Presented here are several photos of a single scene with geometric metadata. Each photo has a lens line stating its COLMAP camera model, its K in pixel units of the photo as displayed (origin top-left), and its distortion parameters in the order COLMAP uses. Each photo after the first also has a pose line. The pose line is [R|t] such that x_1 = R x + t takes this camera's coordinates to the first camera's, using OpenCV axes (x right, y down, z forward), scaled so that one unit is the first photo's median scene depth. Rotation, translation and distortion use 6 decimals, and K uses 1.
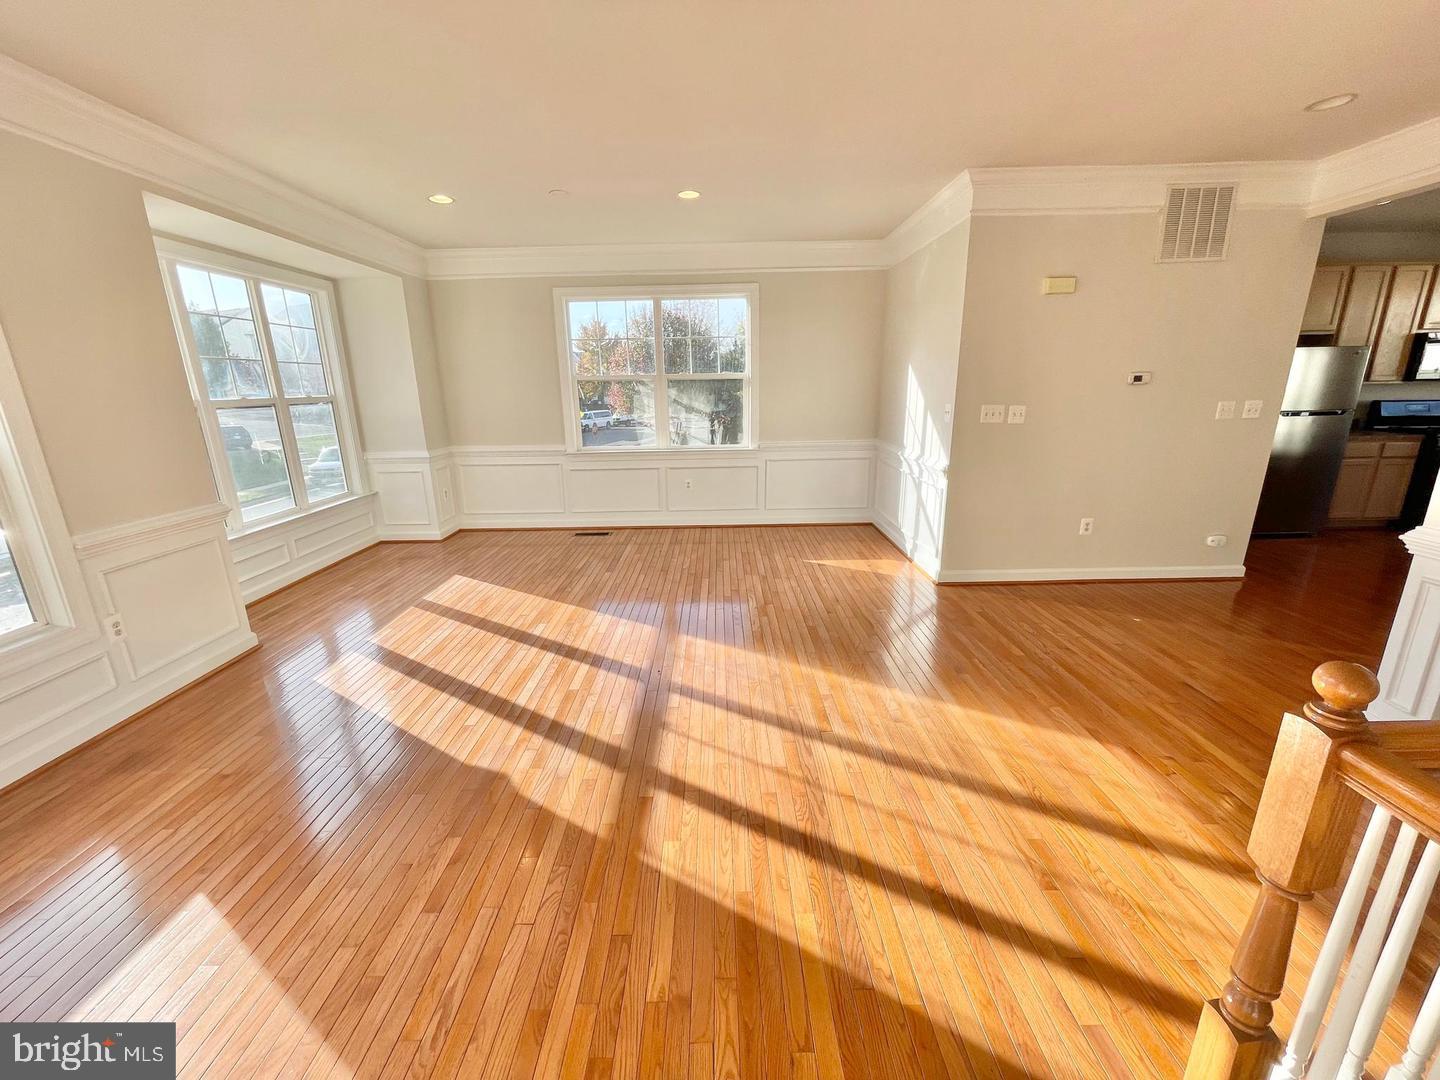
lens RADIAL K [[581.1, 0, 716.6], [0, 581.1, 542.1], [0, 0, 1]] dist [-0.006146, 0.001747]
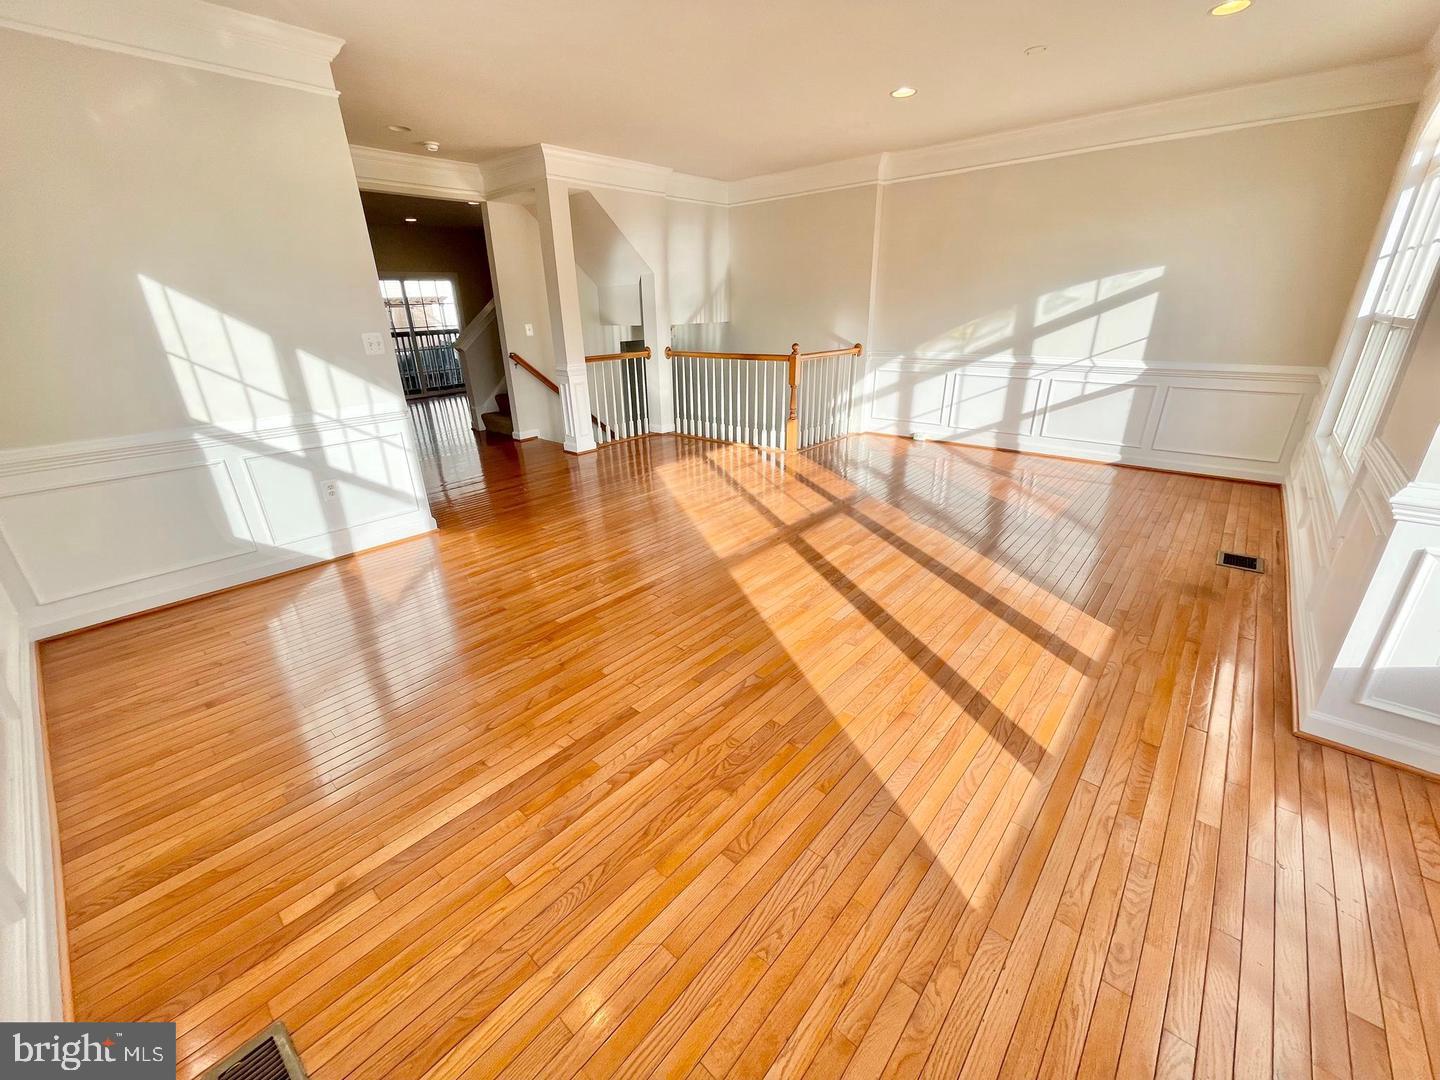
lens RADIAL K [[581.1, 0, 716.3], [0, 581.1, 539.8], [0, 0, 1]] dist [-0.006146, 0.001747]
pose [[-0.751612, -0.214193, 0.623859, -0.635914], [0.206916, 0.821501, 0.531339, -0.374527], [-0.626311, 0.528447, -0.573130, 1.490282]]
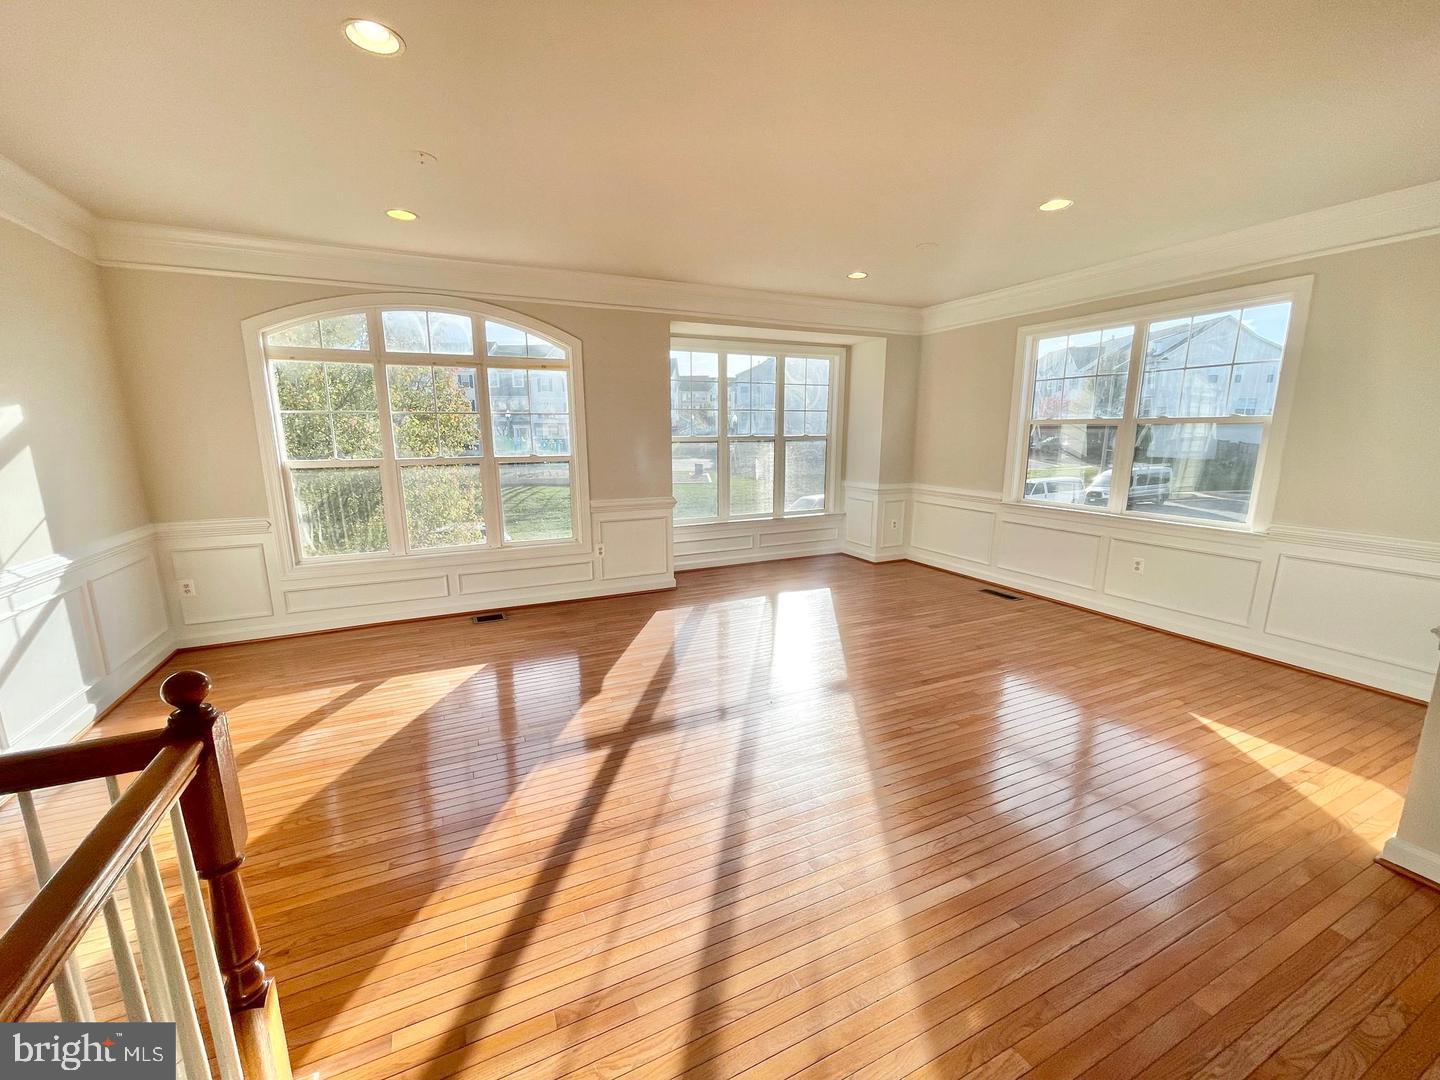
lens RADIAL K [[581.1, 0, 716.0], [0, 581.1, 545.6], [0, 0, 1]] dist [-0.006146, 0.001747]
pose [[0.424743, 0.192460, -0.884620, 0.611372], [-0.241948, 0.965731, 0.093937, -0.104600], [0.872384, 0.174132, 0.456753, 0.322117]]
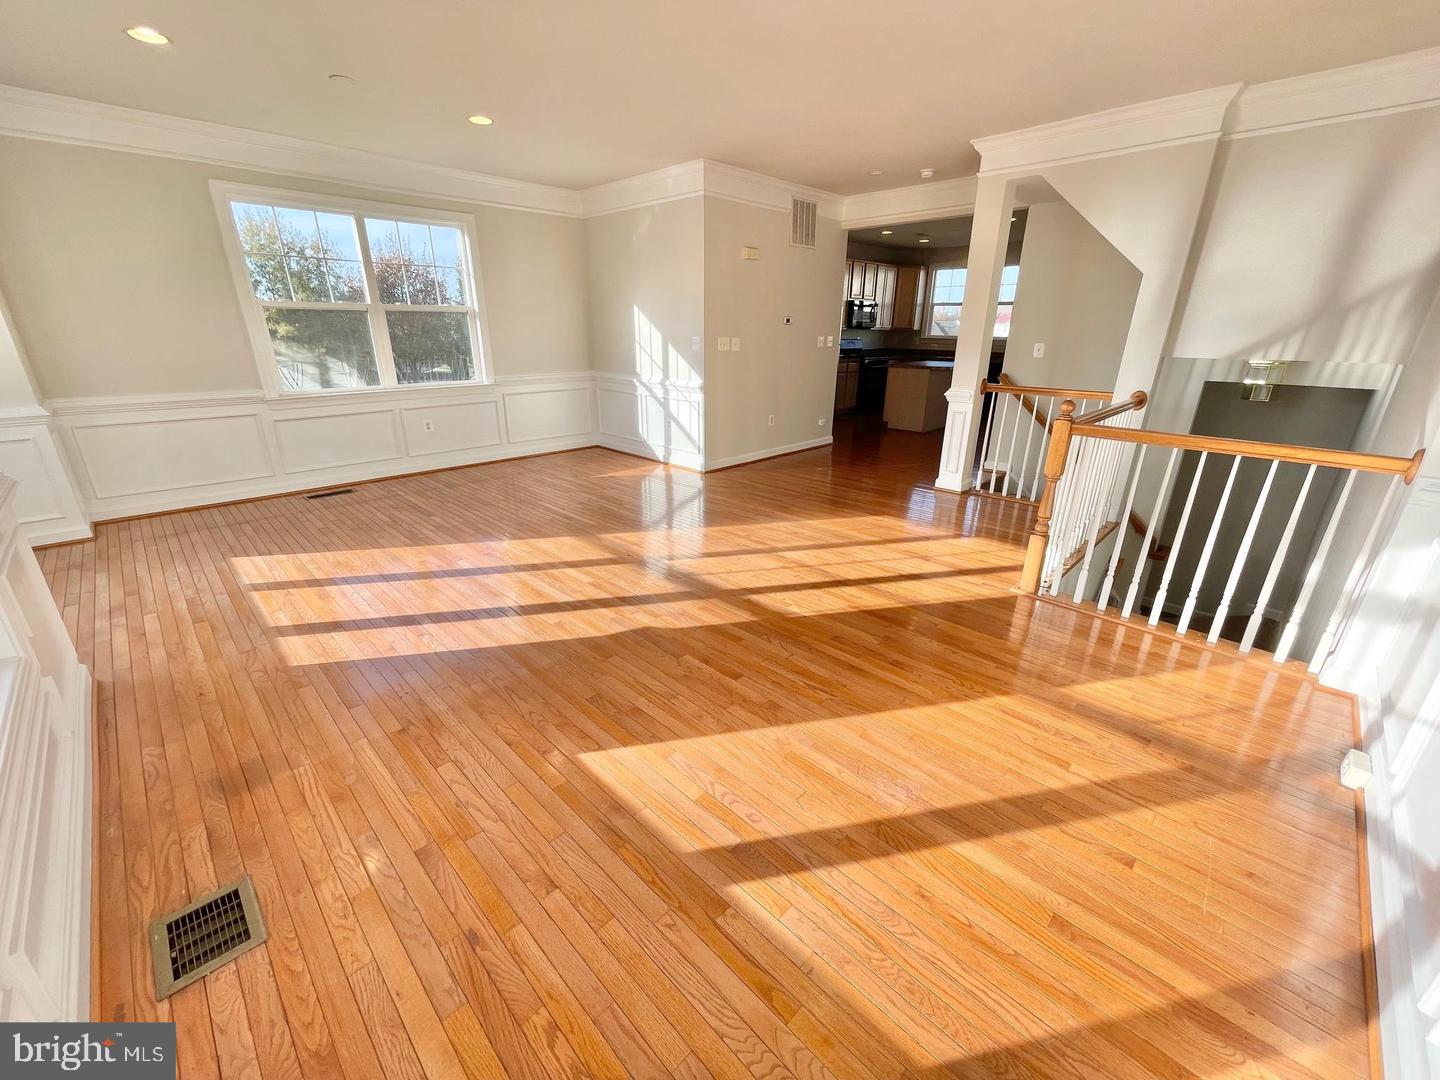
lens RADIAL K [[581.1, 0, 717.0], [0, 581.1, 543.0], [0, 0, 1]] dist [-0.006146, 0.001747]
pose [[0.703675, -0.226613, 0.673415, -0.655171], [0.169165, 0.973955, 0.150981, 0.038151], [-0.690090, 0.007677, 0.723683, -0.006570]]
